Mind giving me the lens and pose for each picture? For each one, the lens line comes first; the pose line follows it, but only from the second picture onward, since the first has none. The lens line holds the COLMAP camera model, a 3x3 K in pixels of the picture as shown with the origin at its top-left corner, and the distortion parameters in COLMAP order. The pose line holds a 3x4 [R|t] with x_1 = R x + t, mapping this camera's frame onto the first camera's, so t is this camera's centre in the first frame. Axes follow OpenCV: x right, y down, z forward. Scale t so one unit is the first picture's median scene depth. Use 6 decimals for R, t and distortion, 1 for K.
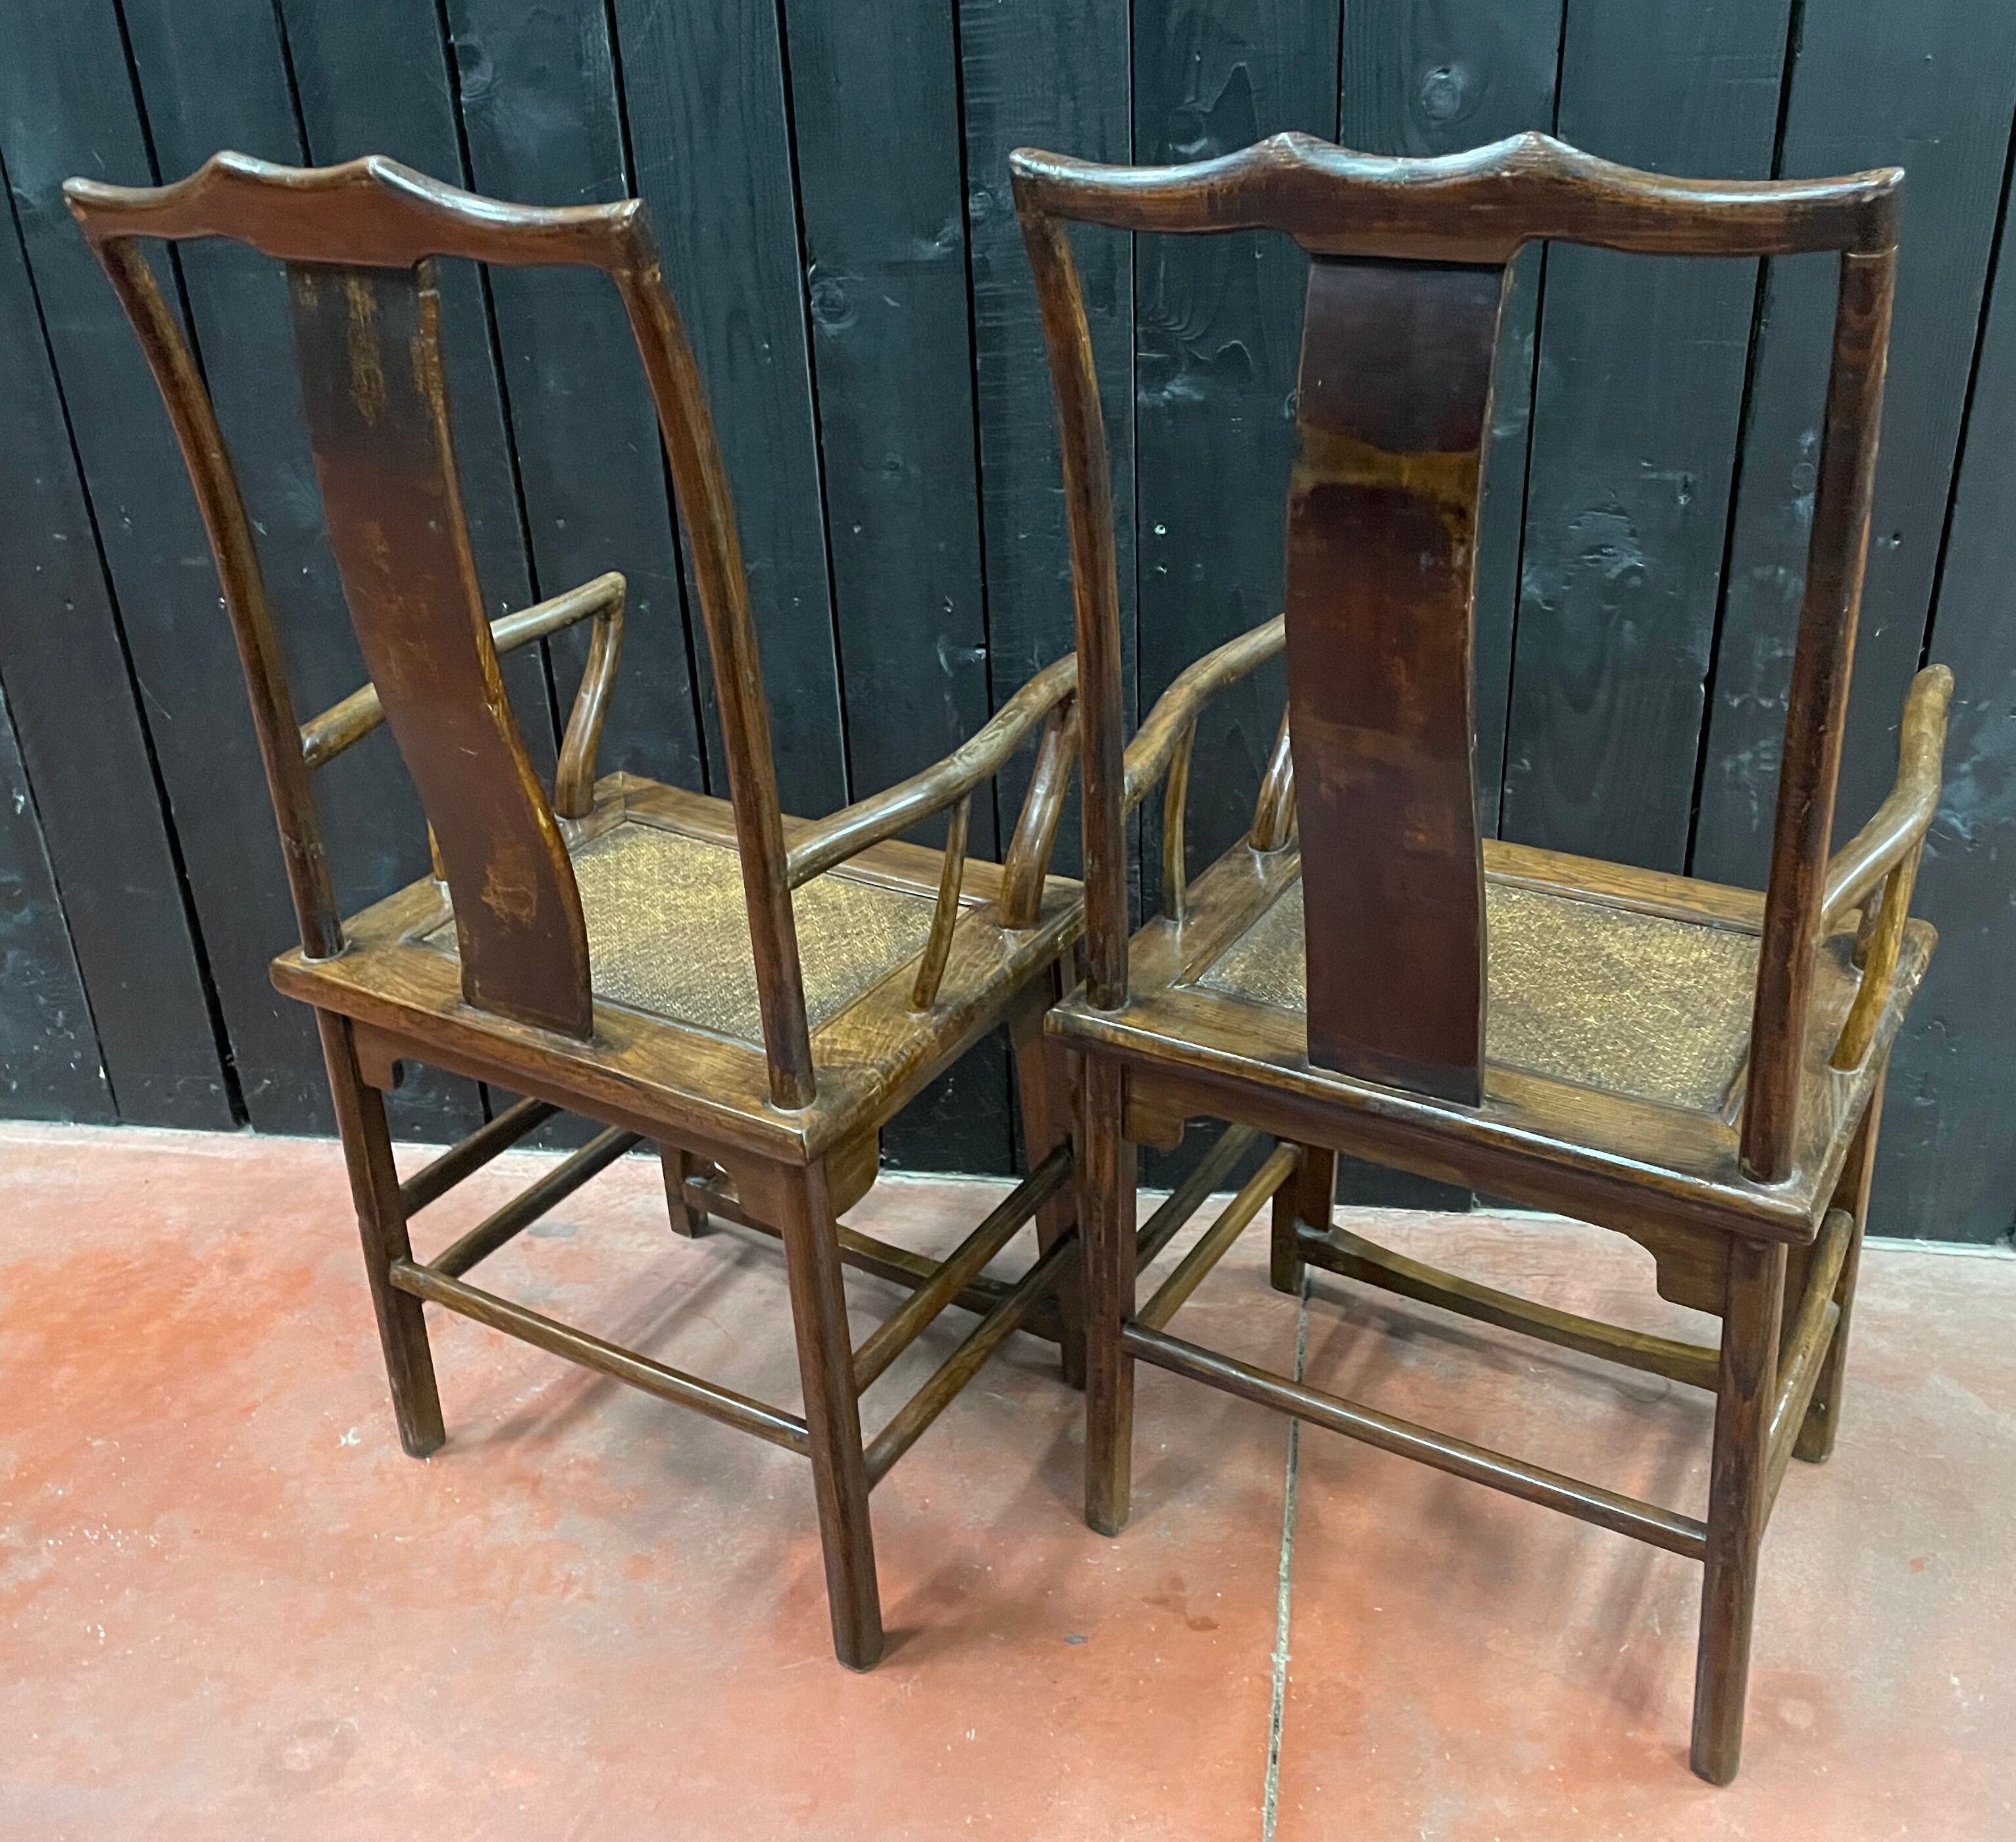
lens RADIAL K [[2023.5, 0, 993.9], [0, 2023.5, 863.6], [0, 0, 1]] dist [0.045254, 0.000000]
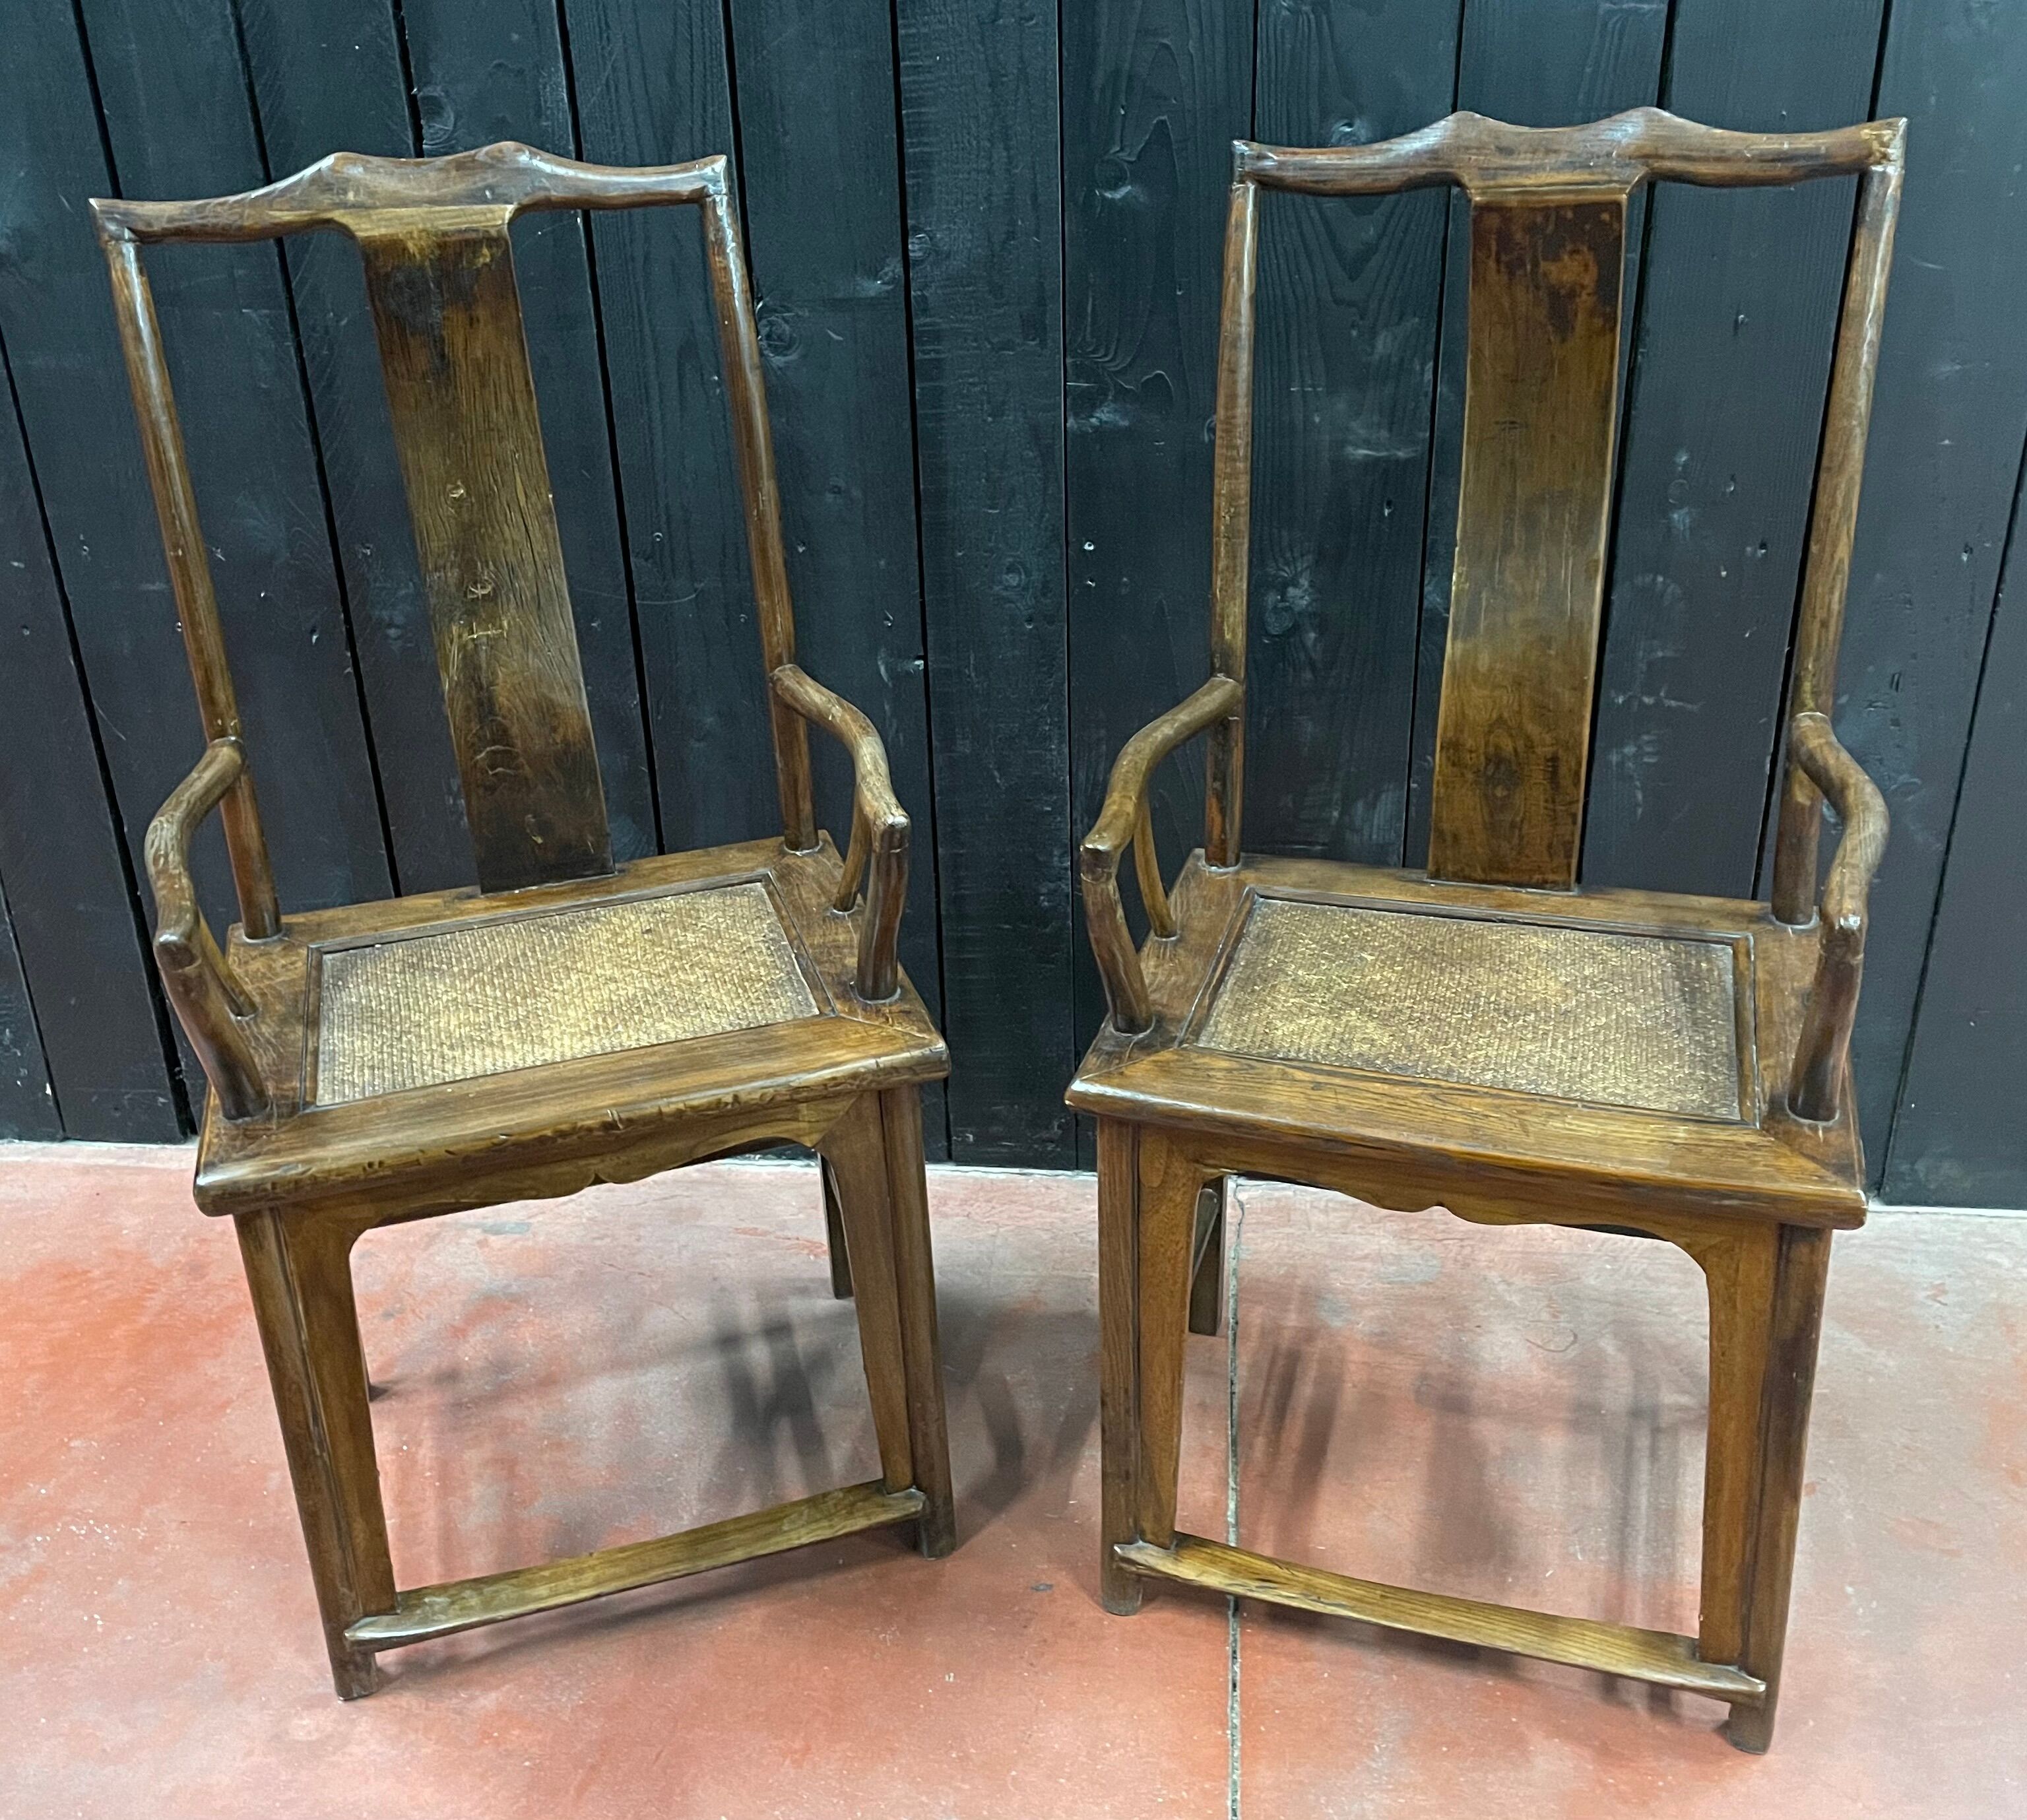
lens RADIAL K [[2020.2, 0, 958.5], [0, 2020.2, 841.5], [0, 0, 1]] dist [0.050070, 0.000000]
pose [[0.998208, -0.018410, 0.056933, -0.050880], [0.019595, 0.999602, -0.020318, 0.011299], [-0.056537, 0.021397, 0.998171, -0.059125]]
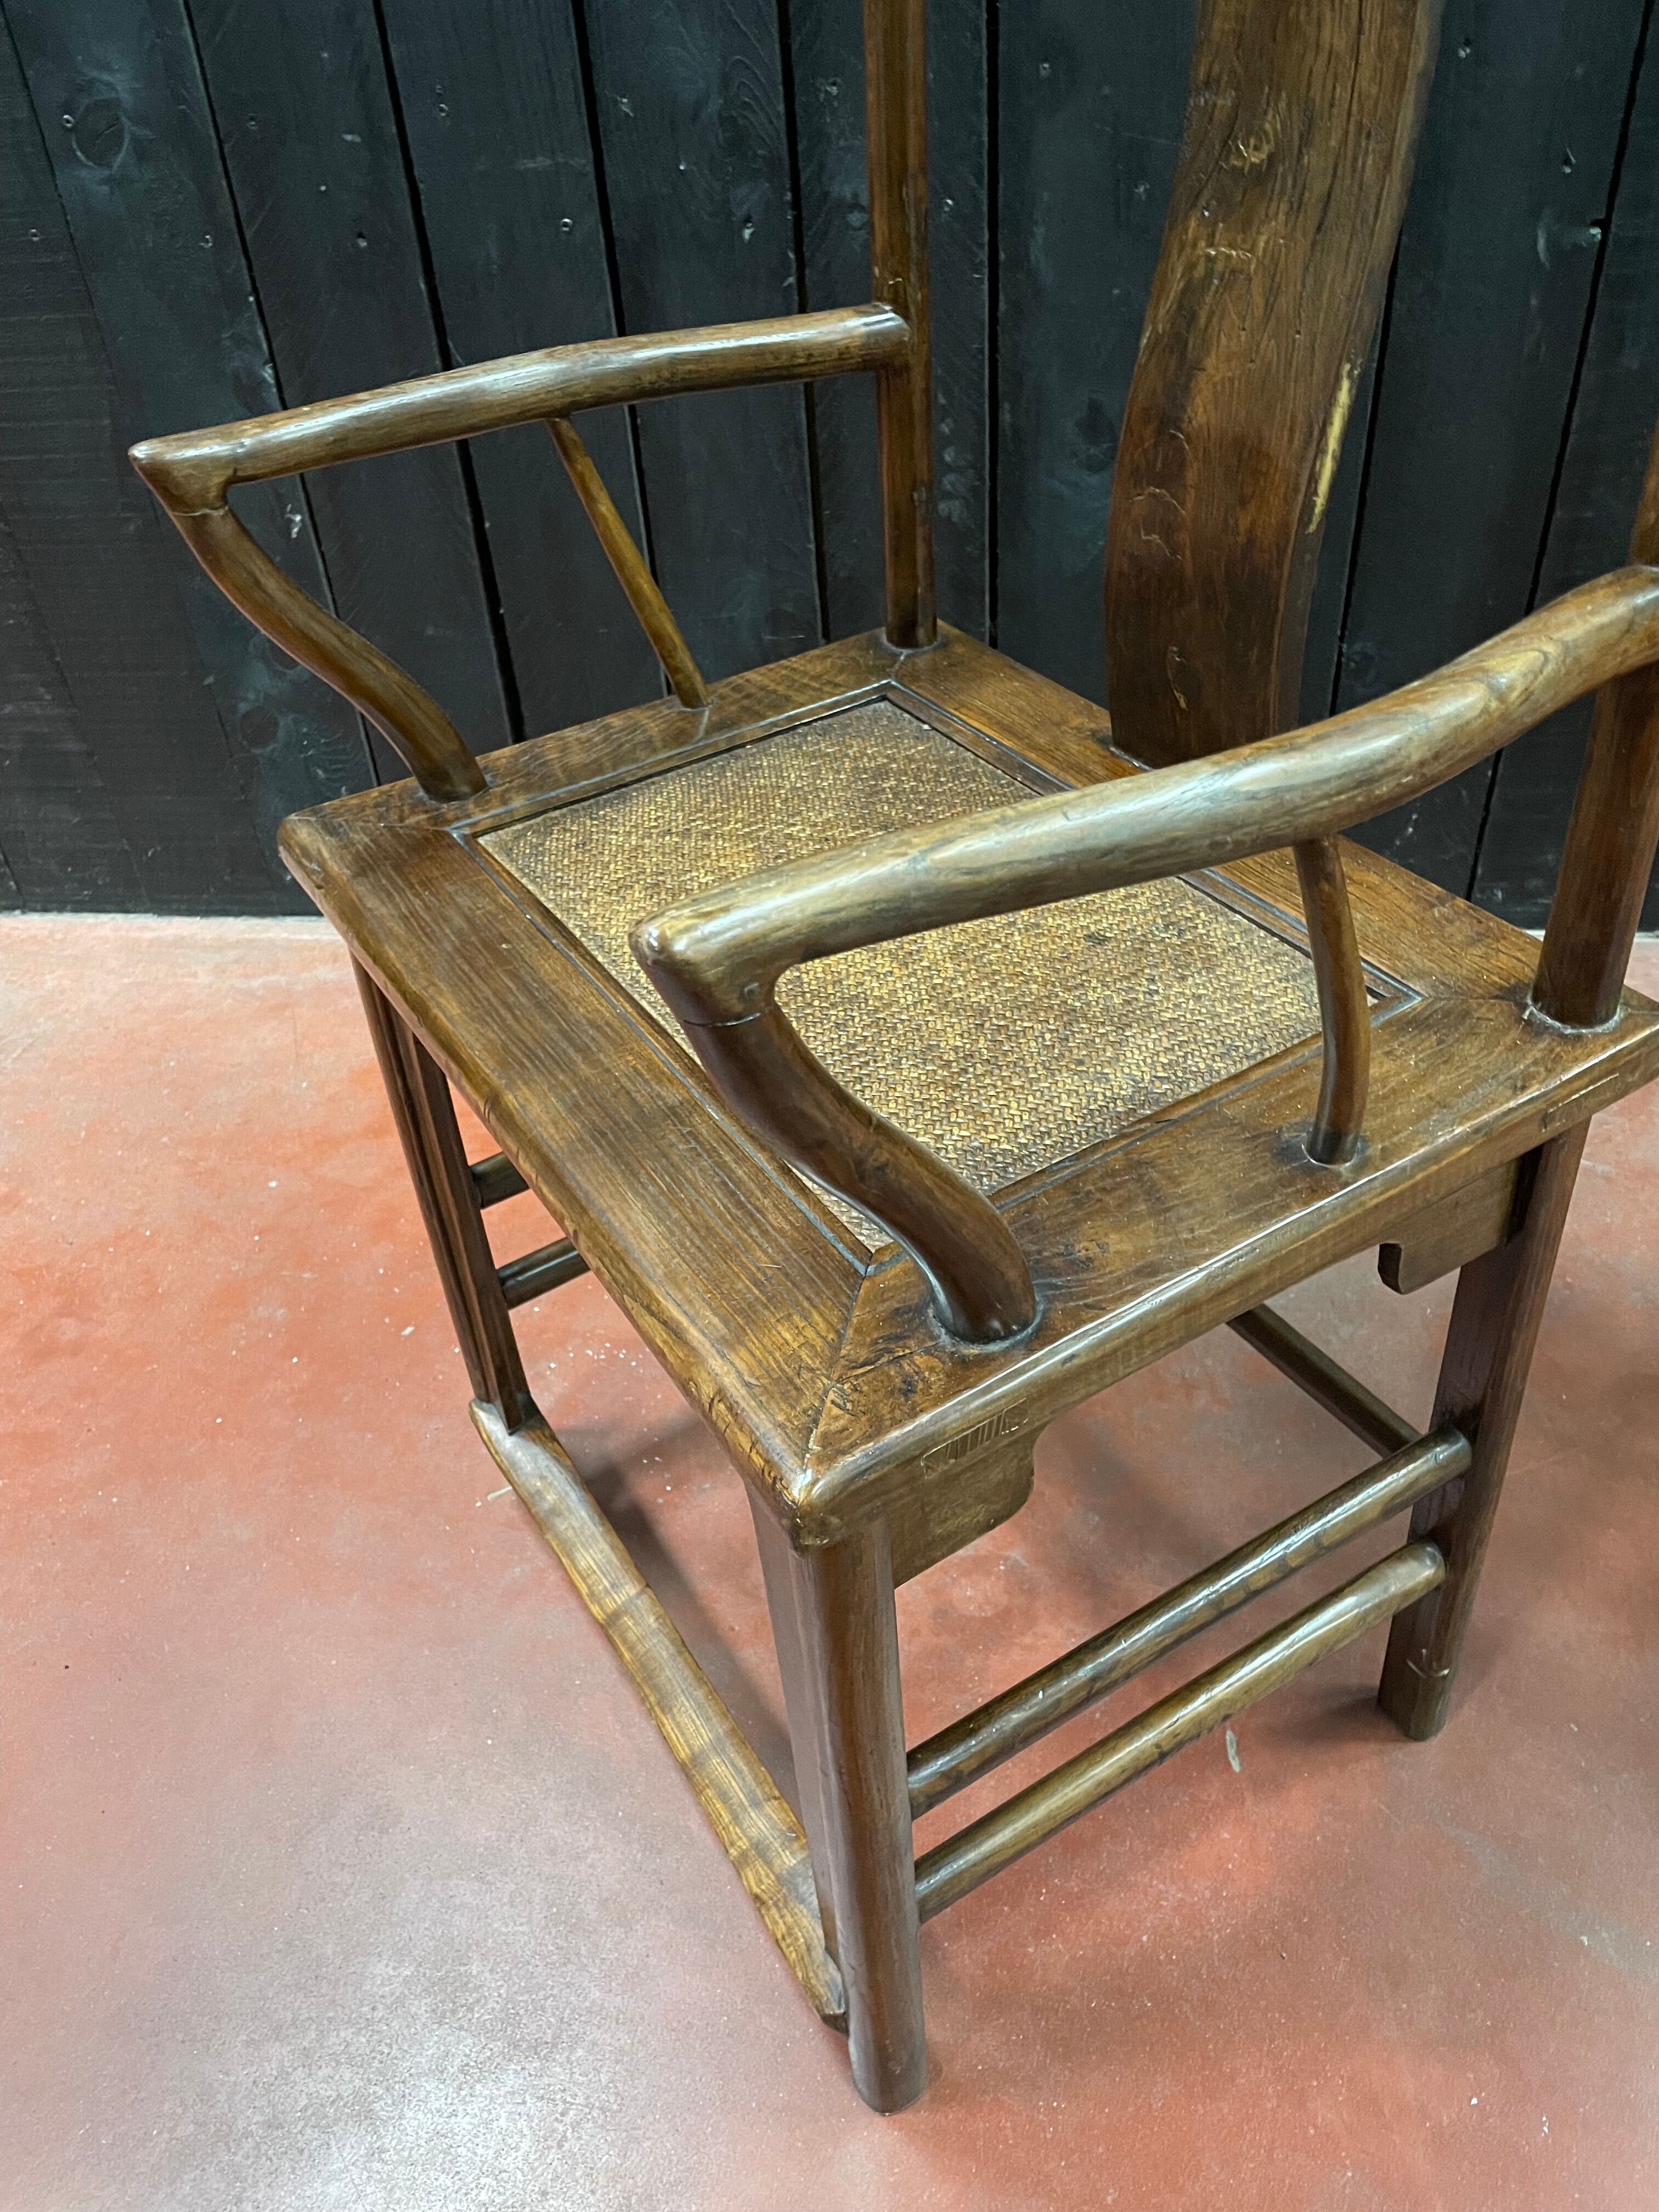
lens RADIAL K [[1672.1, 0, 813.7], [0, 1672.1, 1120.9], [0, 0, 1]] dist [0.089979, -0.119580]
pose [[0.998621, -0.045114, 0.026835, -0.360436], [0.038041, 0.974250, 0.222236, 0.075431], [-0.036170, -0.220909, 0.974623, 0.323921]]
